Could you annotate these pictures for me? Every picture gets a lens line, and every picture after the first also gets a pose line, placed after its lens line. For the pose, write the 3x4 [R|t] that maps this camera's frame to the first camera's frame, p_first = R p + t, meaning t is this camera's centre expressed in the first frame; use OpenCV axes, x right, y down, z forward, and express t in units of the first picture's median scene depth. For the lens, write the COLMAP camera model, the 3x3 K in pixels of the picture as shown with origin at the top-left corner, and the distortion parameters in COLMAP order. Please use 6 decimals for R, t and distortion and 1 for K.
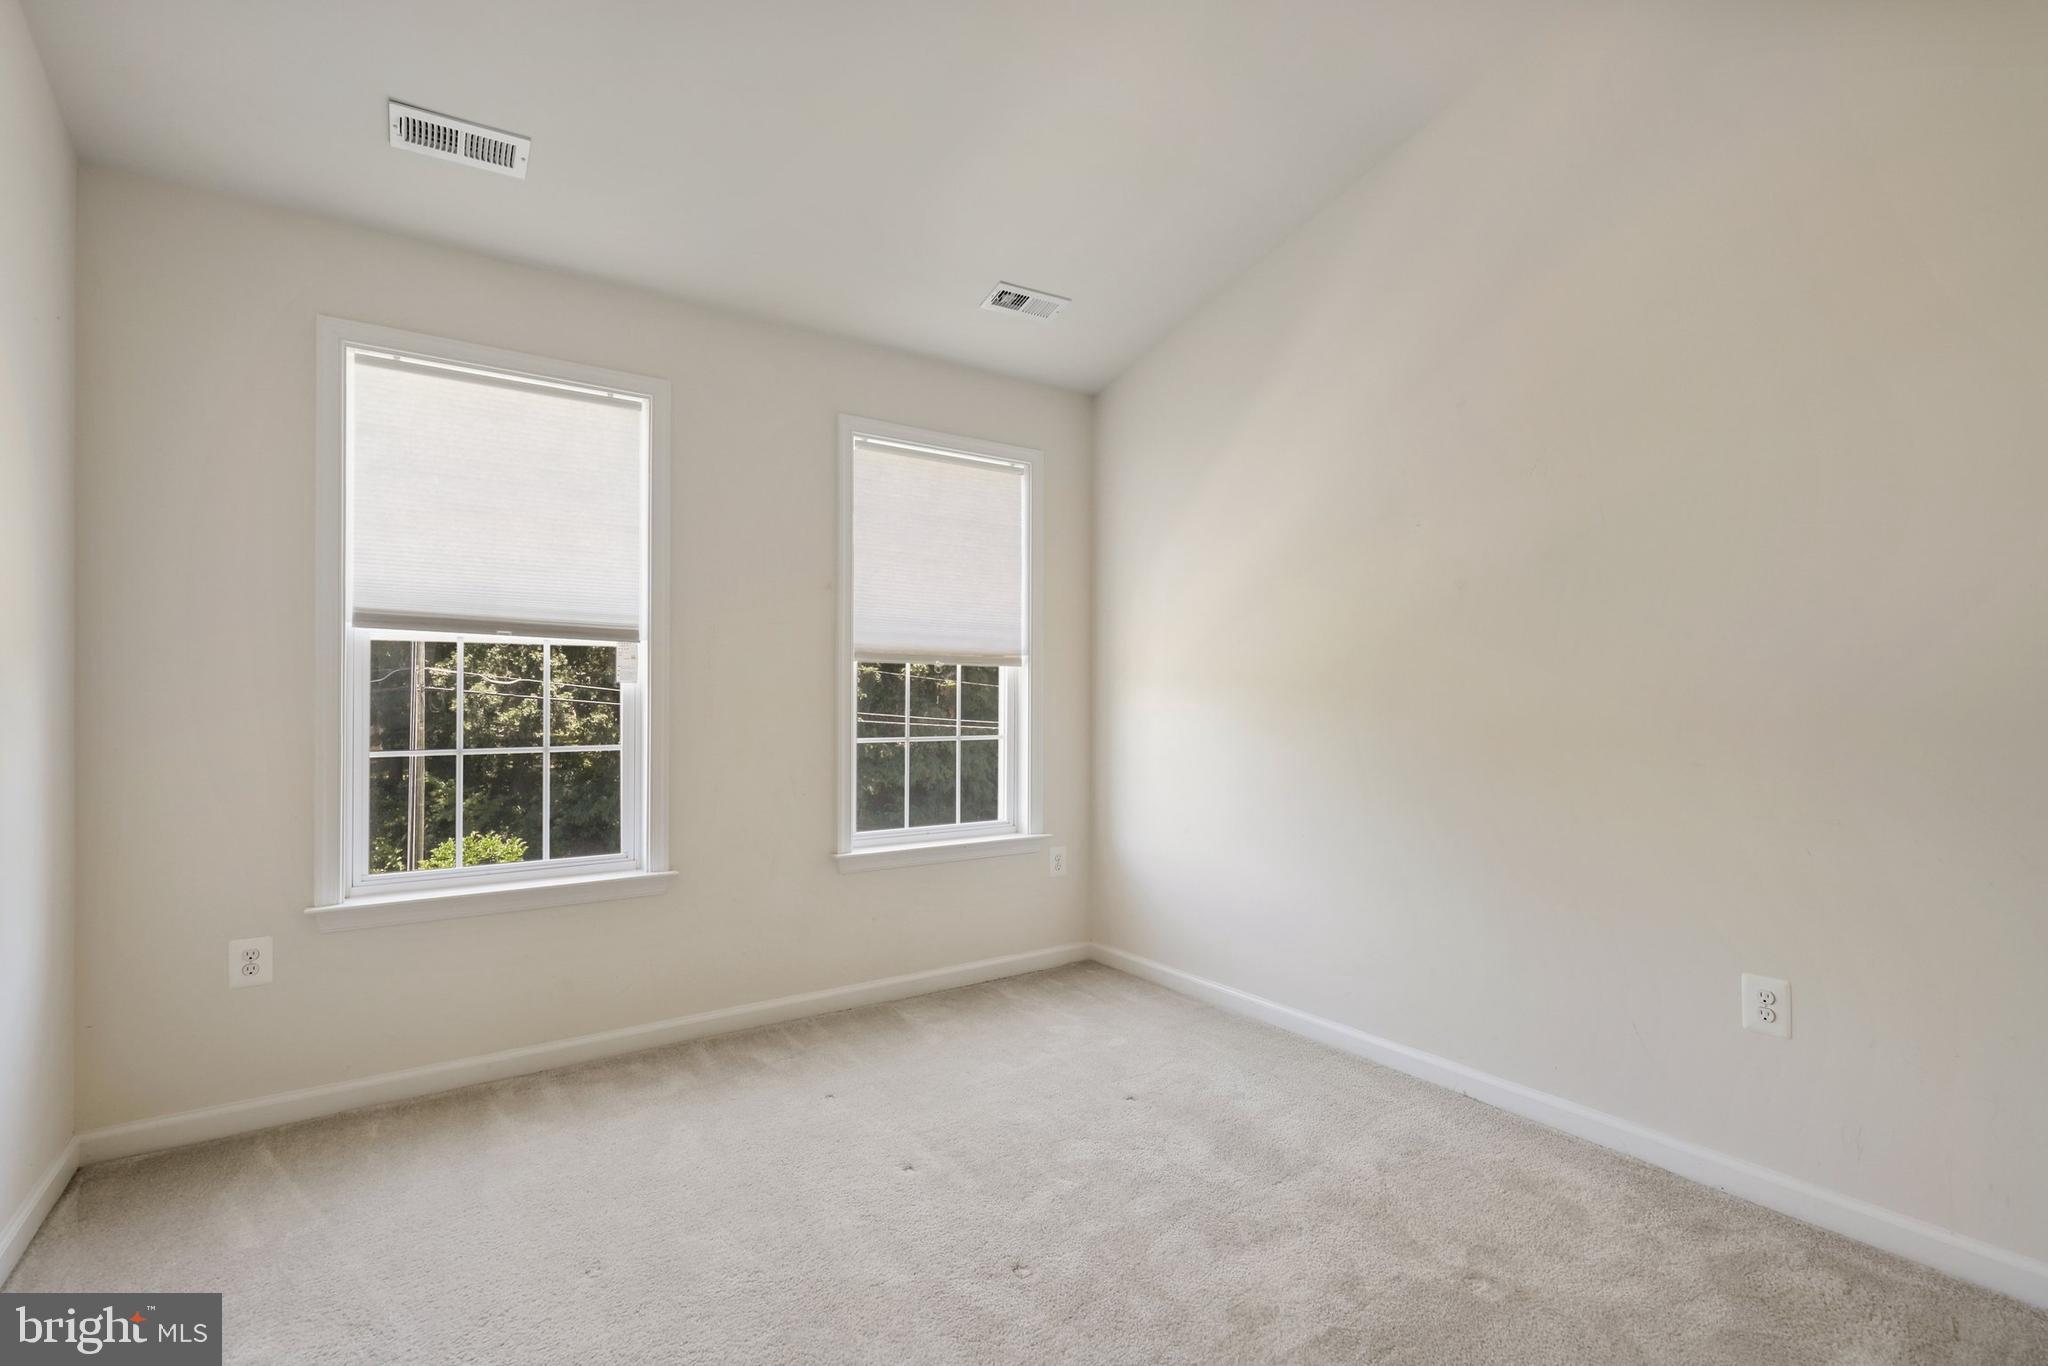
lens RADIAL K [[935.4, 0, 971.3], [0, 935.4, 717.8], [0, 0, 1]] dist [-0.008996, -0.000381]
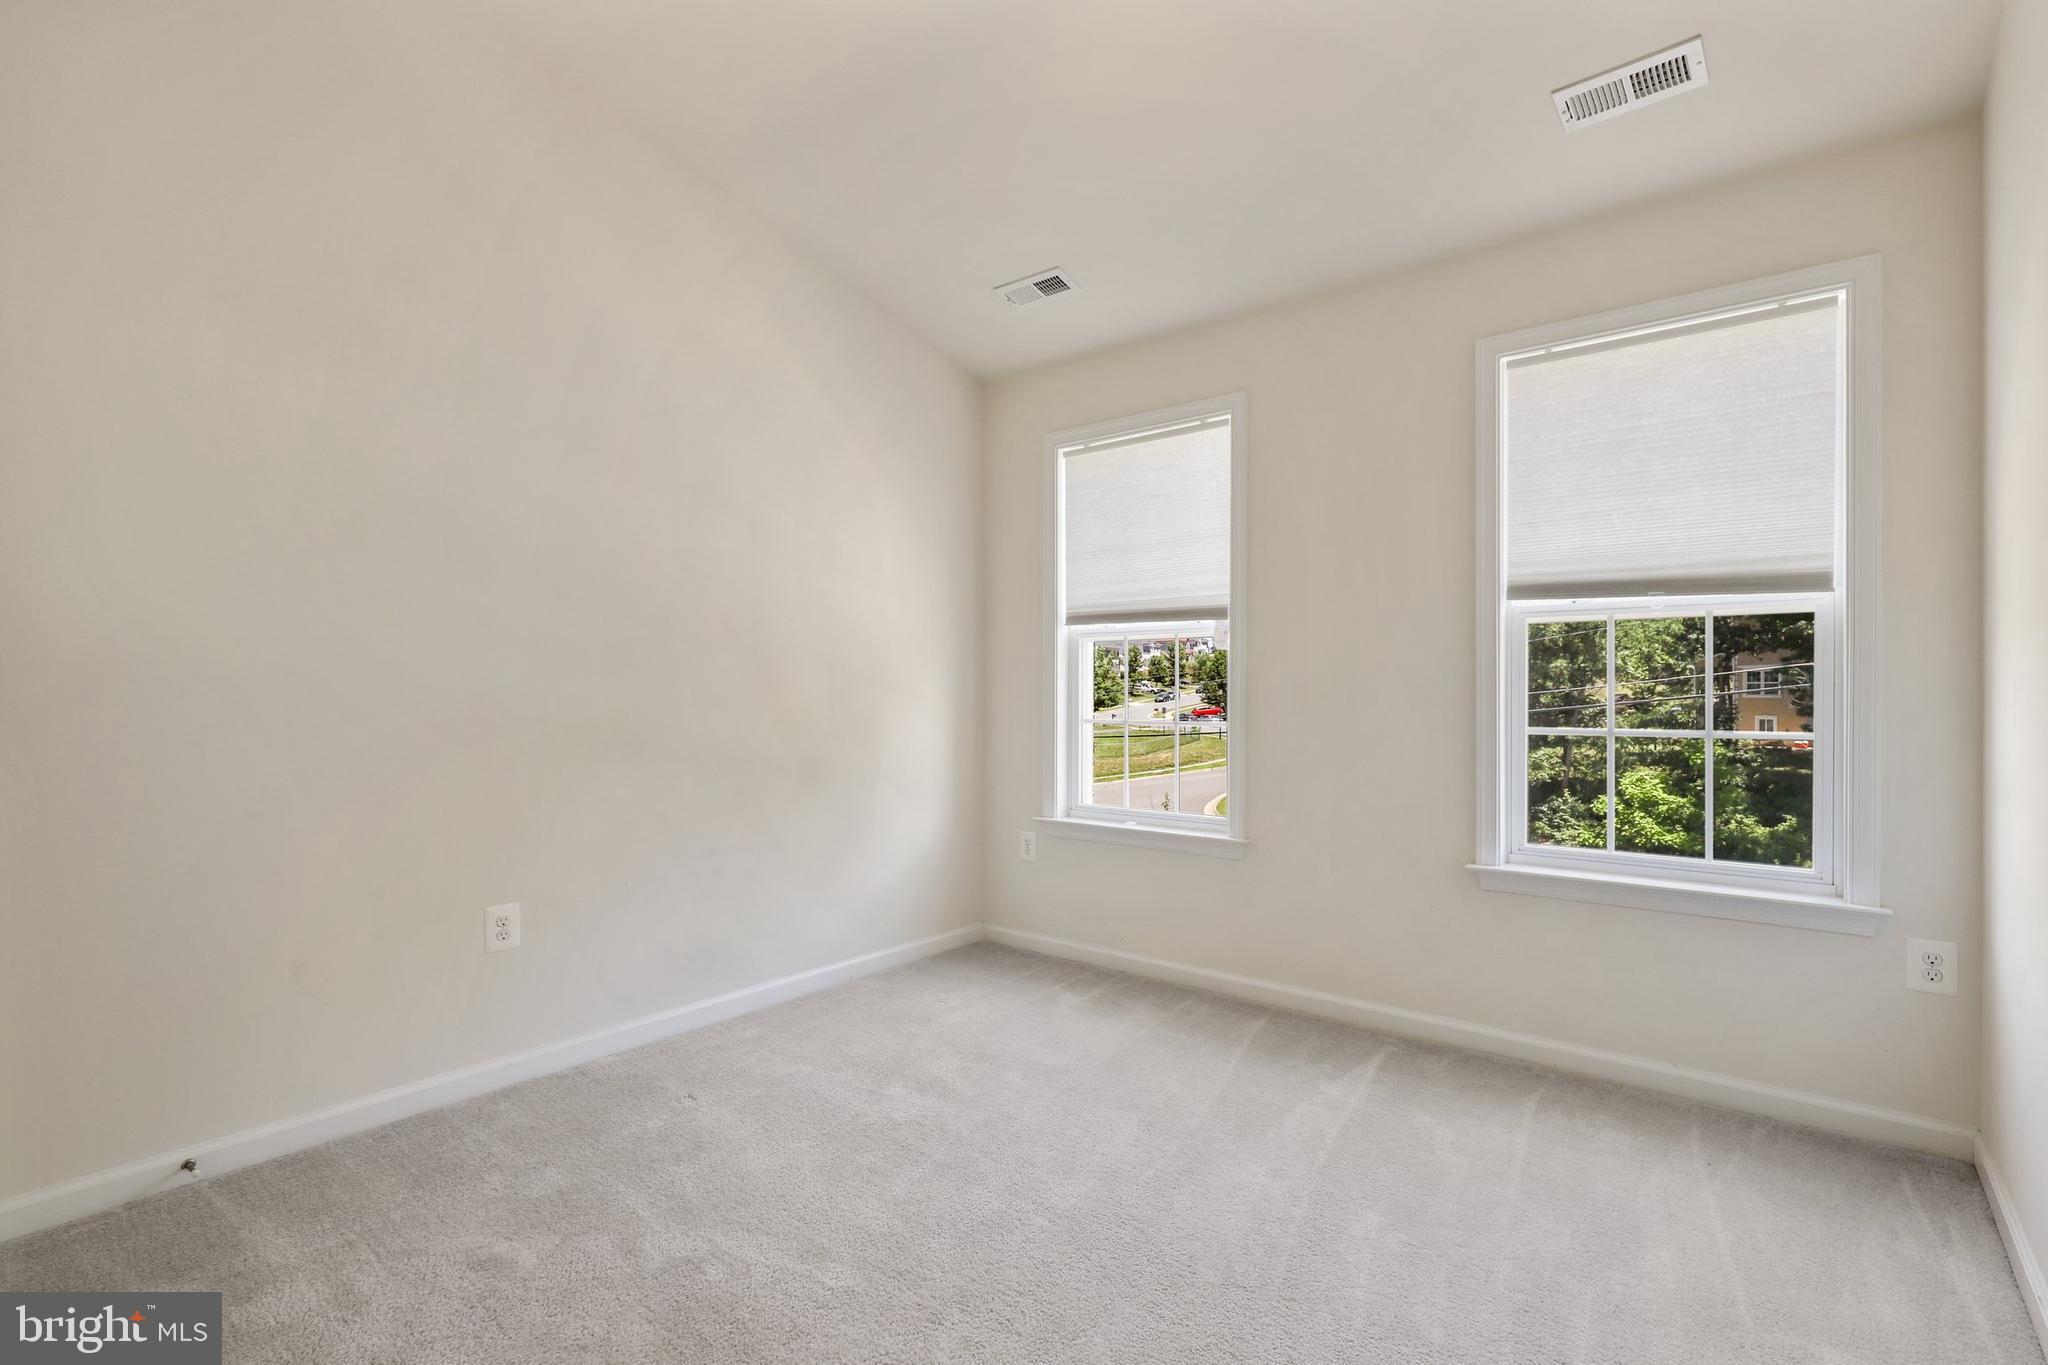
lens RADIAL K [[935.4, 0, 1017.7], [0, 935.4, 678.4], [0, 0, 1]] dist [-0.008996, -0.000381]
pose [[0.289507, -0.005738, -0.957159, 0.472656], [-0.012865, 0.999868, -0.009886, -0.005634], [0.957089, 0.015176, 0.289395, 0.320115]]
